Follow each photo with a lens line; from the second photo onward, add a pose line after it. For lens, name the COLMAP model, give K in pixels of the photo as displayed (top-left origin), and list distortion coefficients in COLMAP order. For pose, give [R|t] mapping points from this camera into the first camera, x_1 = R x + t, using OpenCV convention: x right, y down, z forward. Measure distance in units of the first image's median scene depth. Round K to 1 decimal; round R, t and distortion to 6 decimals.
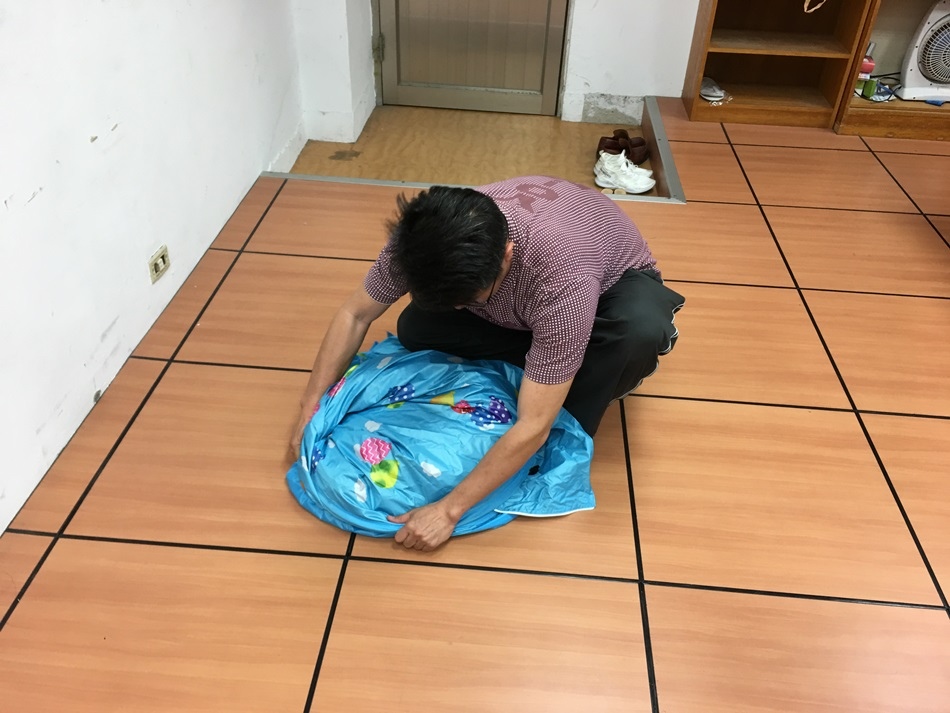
lens RADIAL K [[810.8, 0, 481.4], [0, 810.8, 354.1], [0, 0, 1]] dist [0.080104, -0.078921]
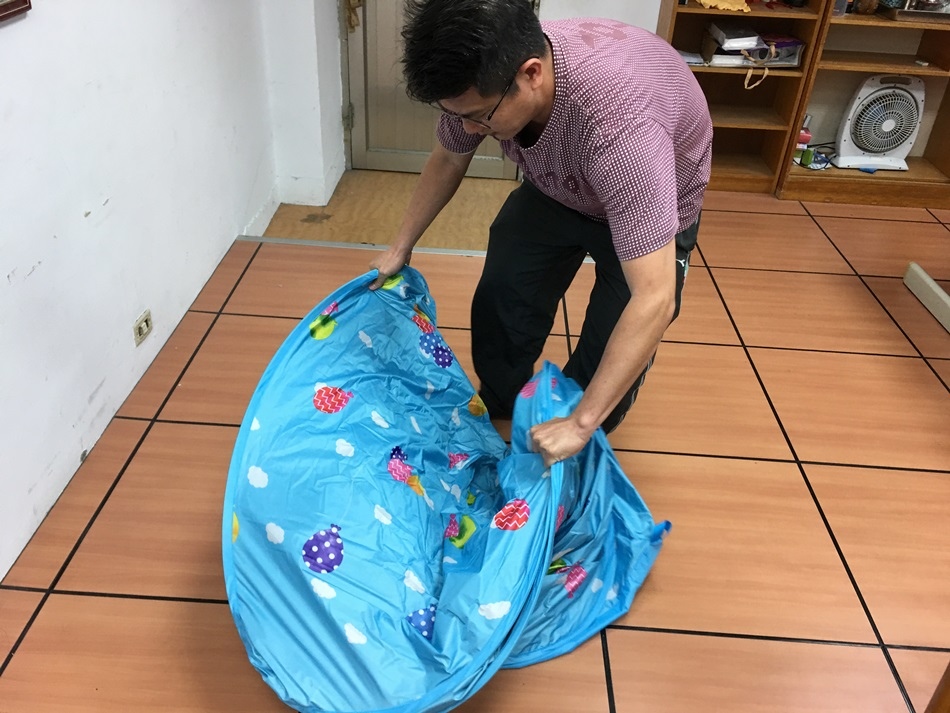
lens RADIAL K [[807.1, 0, 475.0], [0, 807.1, 356.5], [0, 0, 1]] dist [0.080352, -0.093245]
pose [[0.999244, -0.005103, 0.038528, -0.005163], [0.007242, 0.998428, -0.055580, -0.007448], [-0.038184, 0.055817, 0.997711, -0.036313]]
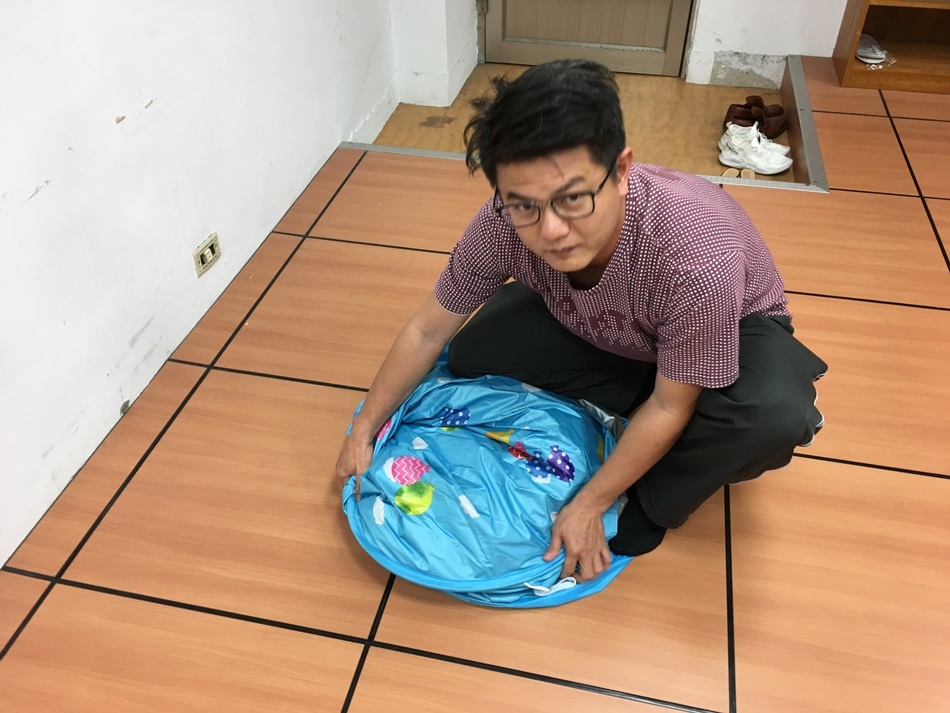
lens RADIAL K [[807.1, 0, 475.0], [0, 807.1, 356.5], [0, 0, 1]] dist [0.080352, -0.093245]
pose [[0.988165, 0.062787, -0.139955, 0.018426], [-0.053624, 0.996222, 0.068310, -0.047879], [0.143715, -0.059996, 0.987799, 0.098114]]
